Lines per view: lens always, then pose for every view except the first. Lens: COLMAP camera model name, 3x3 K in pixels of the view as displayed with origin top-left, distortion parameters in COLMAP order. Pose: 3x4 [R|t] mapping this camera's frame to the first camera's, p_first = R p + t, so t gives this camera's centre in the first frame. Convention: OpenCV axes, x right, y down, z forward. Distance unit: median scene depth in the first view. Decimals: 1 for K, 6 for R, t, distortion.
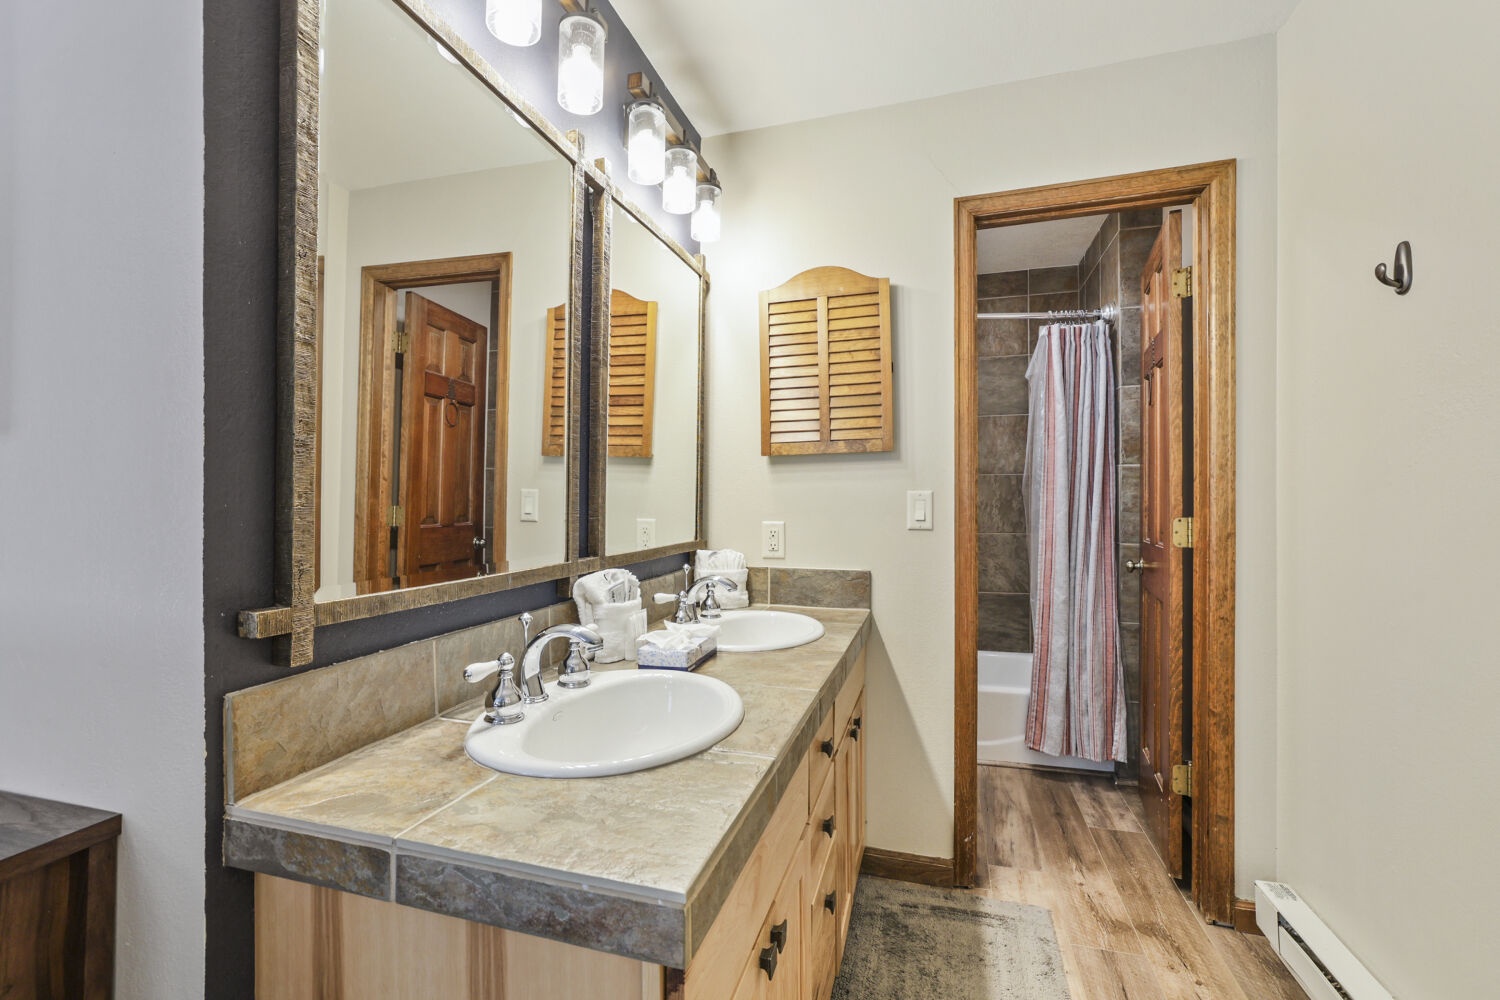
lens RADIAL K [[655.4, 0, 748.3], [0, 655.4, 500.6], [0, 0, 1]] dist [-0.019810, 0.000775]
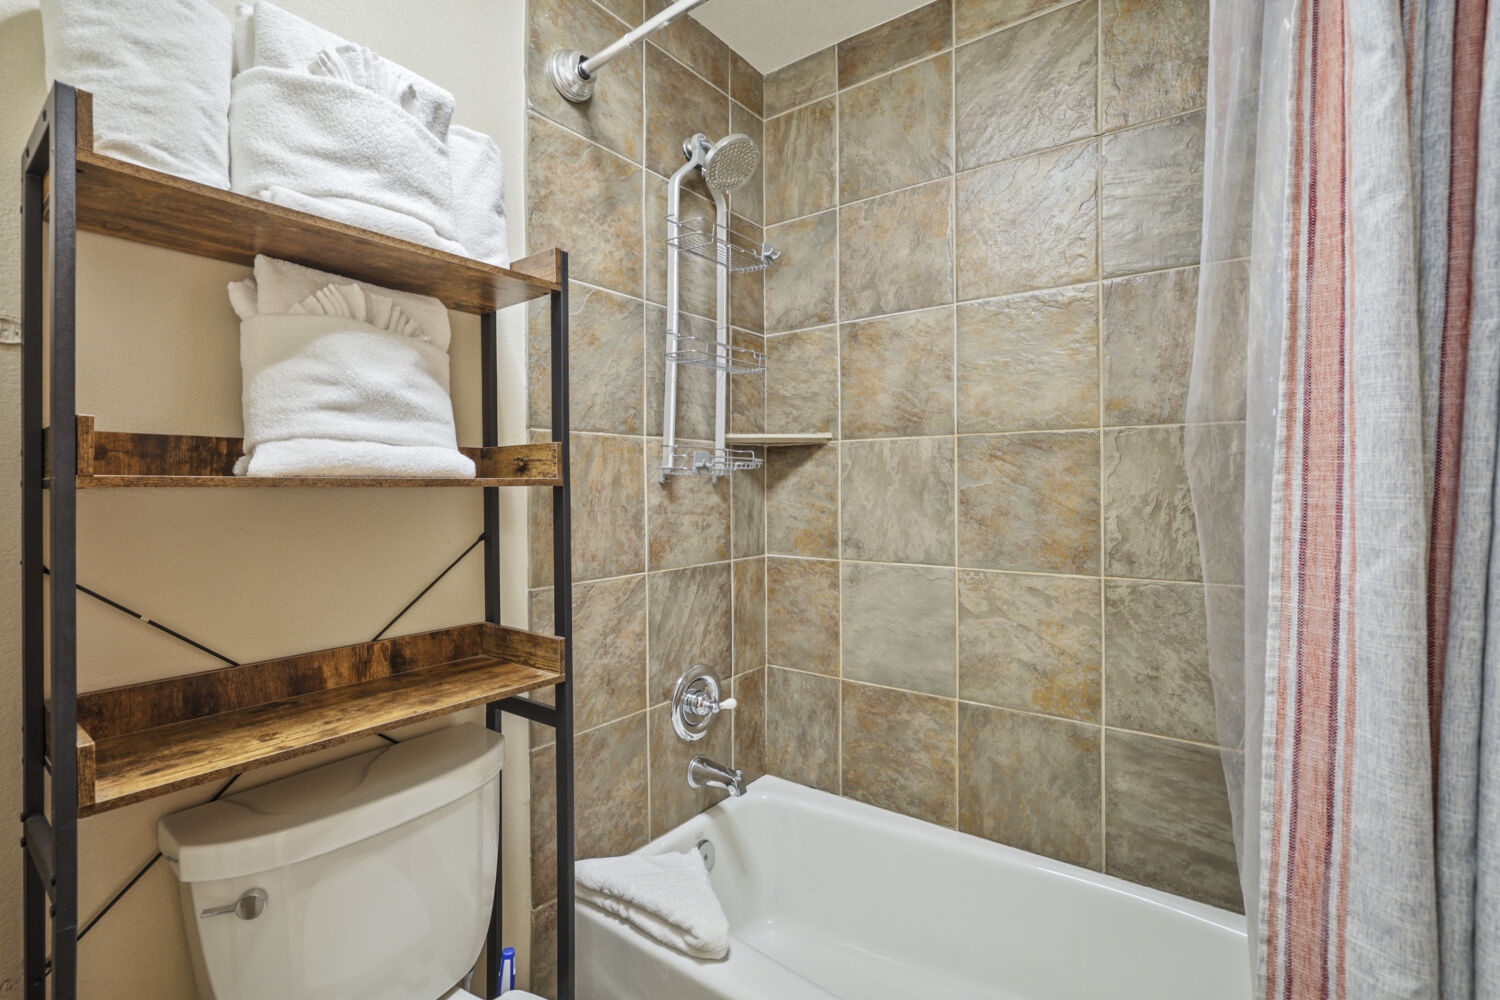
lens RADIAL K [[655.4, 0, 751.5], [0, 655.4, 494.3], [0, 0, 1]] dist [-0.019810, 0.000775]
pose [[0.932479, -0.007748, -0.361140, 0.361242], [0.010074, 0.999939, 0.004558, -0.006149], [0.361083, -0.007889, 0.932500, 0.726811]]
